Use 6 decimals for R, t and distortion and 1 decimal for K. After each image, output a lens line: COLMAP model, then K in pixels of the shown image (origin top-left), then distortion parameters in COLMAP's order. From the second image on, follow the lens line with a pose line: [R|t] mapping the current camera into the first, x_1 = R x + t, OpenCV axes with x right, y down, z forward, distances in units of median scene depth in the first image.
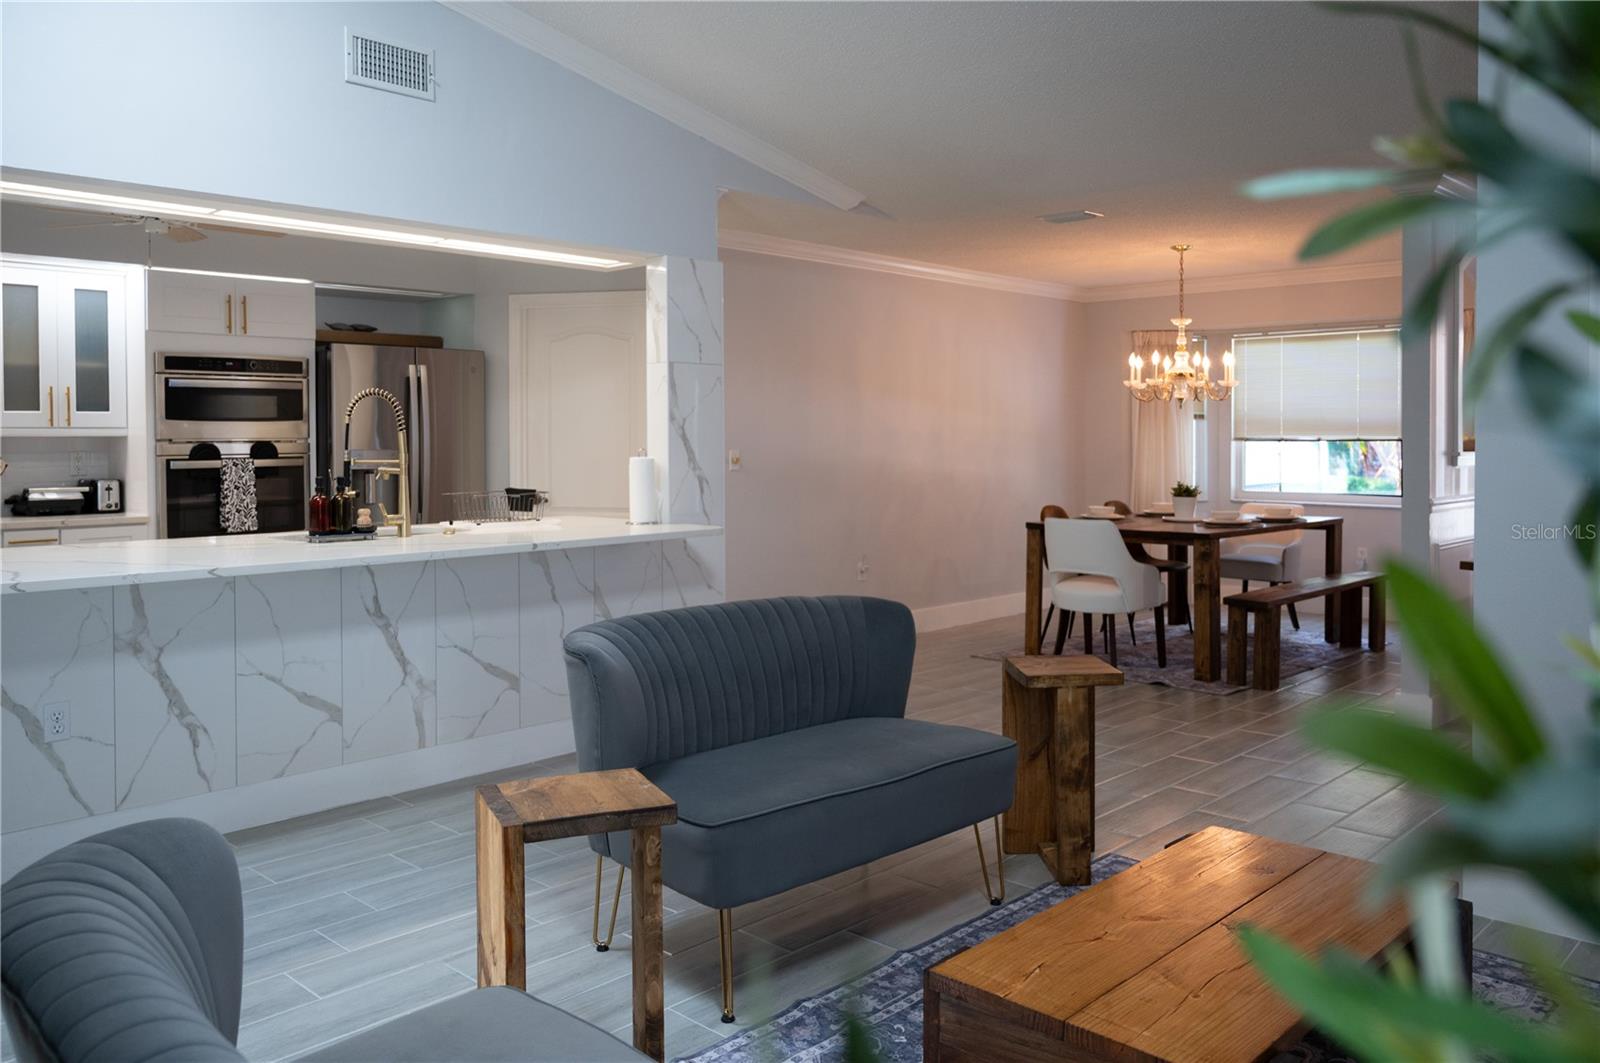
lens RADIAL K [[1239.2, 0, 801.4], [0, 1239.2, 445.2], [0, 0, 1]] dist [-0.006885, -0.002773]
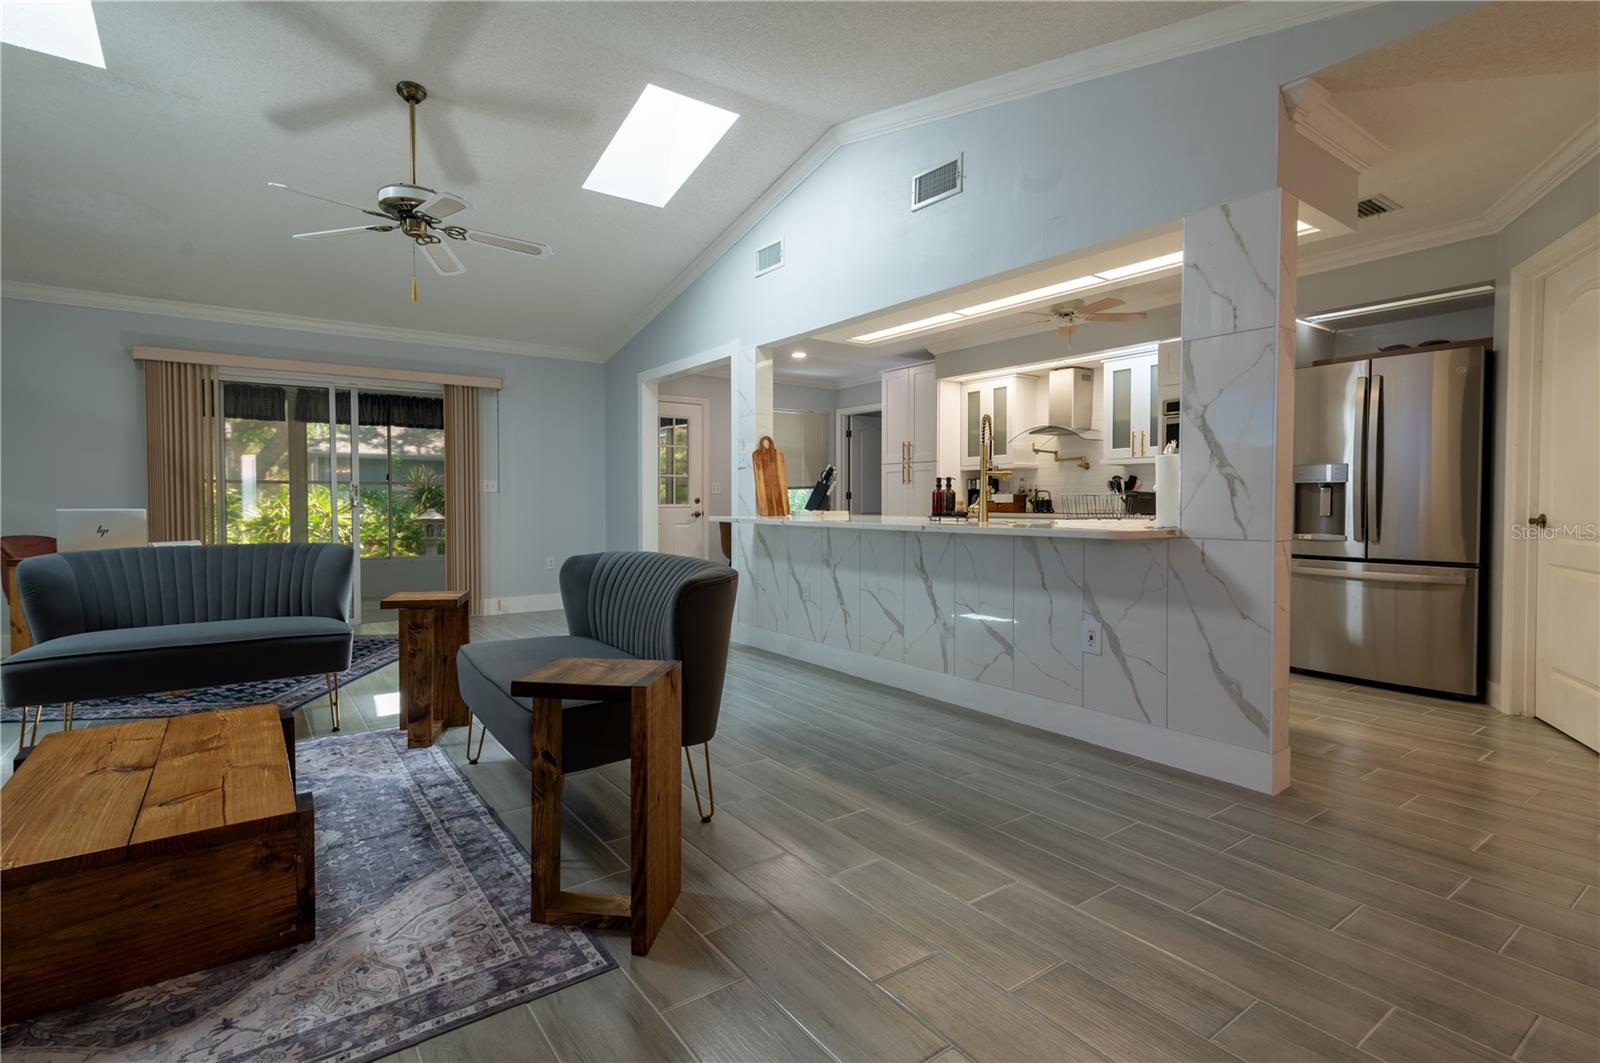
lens RADIAL K [[768.6, 0, 803.8], [0, 768.6, 508.2], [0, 0, 1]] dist [0.002273, 0.000033]
pose [[-0.180194, 0.012998, -0.983545, 0.428699], [-0.008348, 0.999856, 0.014743, 0.038833], [0.983596, 0.010868, -0.180060, 0.767113]]
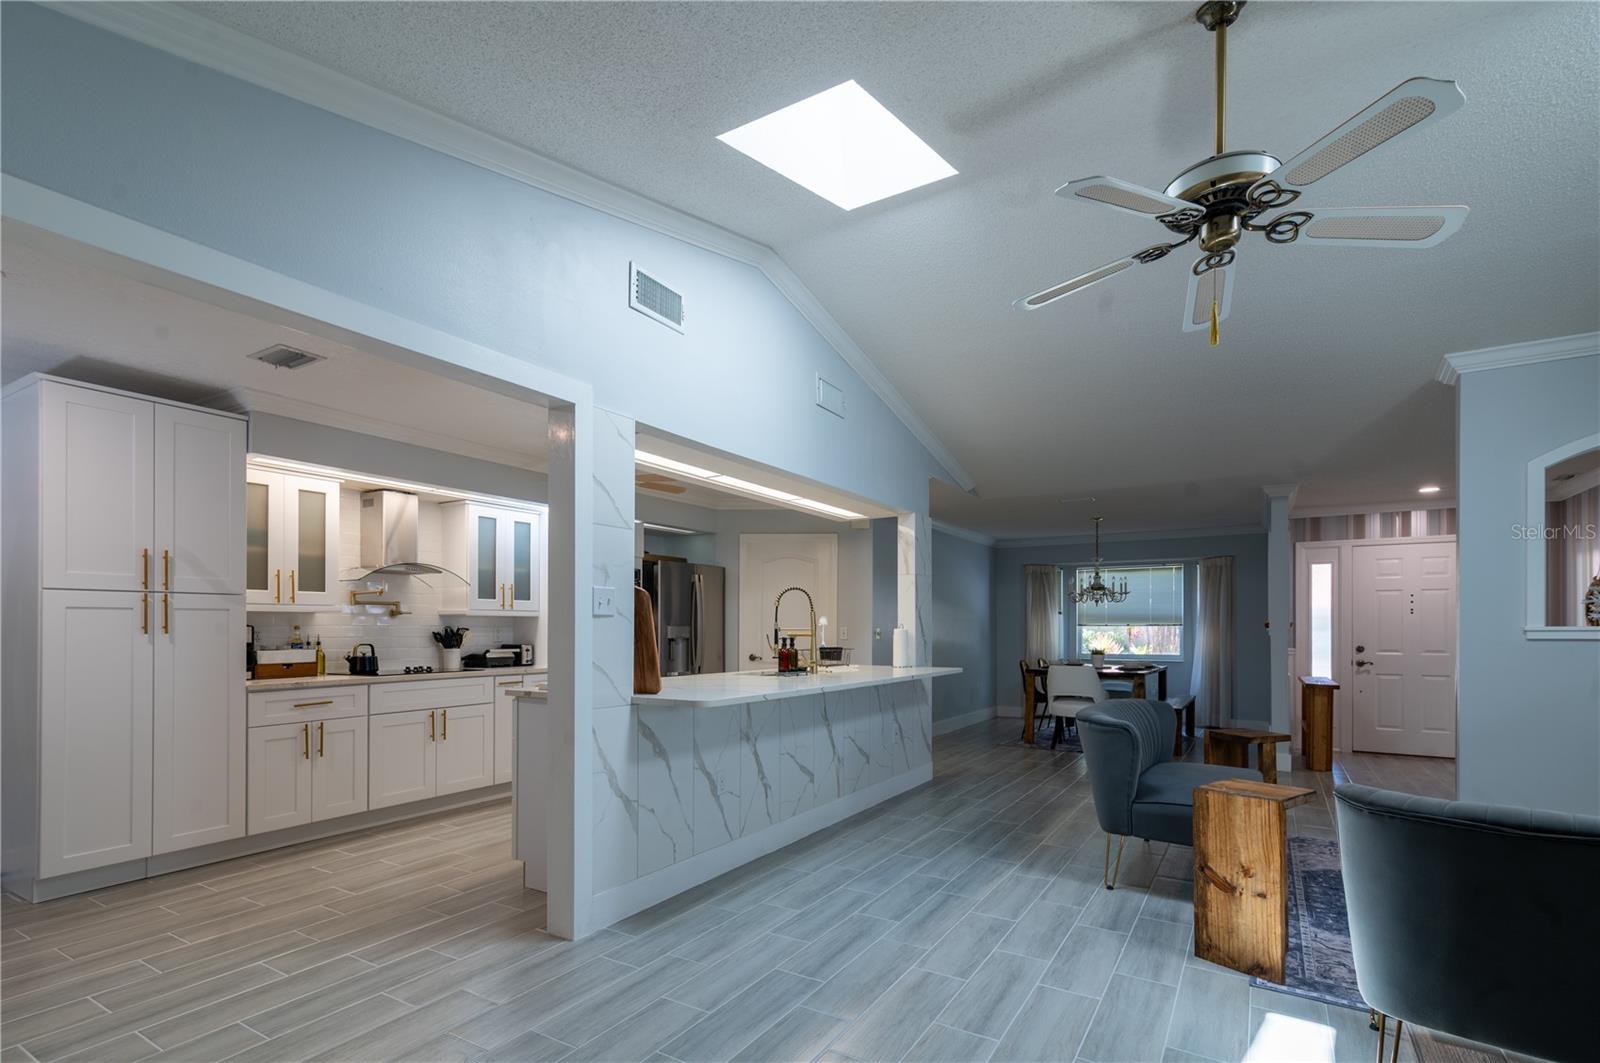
lens RADIAL K [[759.7, 0, 800.7], [0, 759.7, 610.2], [0, 0, 1]] dist [0.012445, -0.000033]
pose [[0.977652, 0.007383, 0.210100, -0.444654], [-0.000039, 0.999389, -0.034939, 0.019187], [-0.210230, 0.034150, 0.977055, -0.008854]]
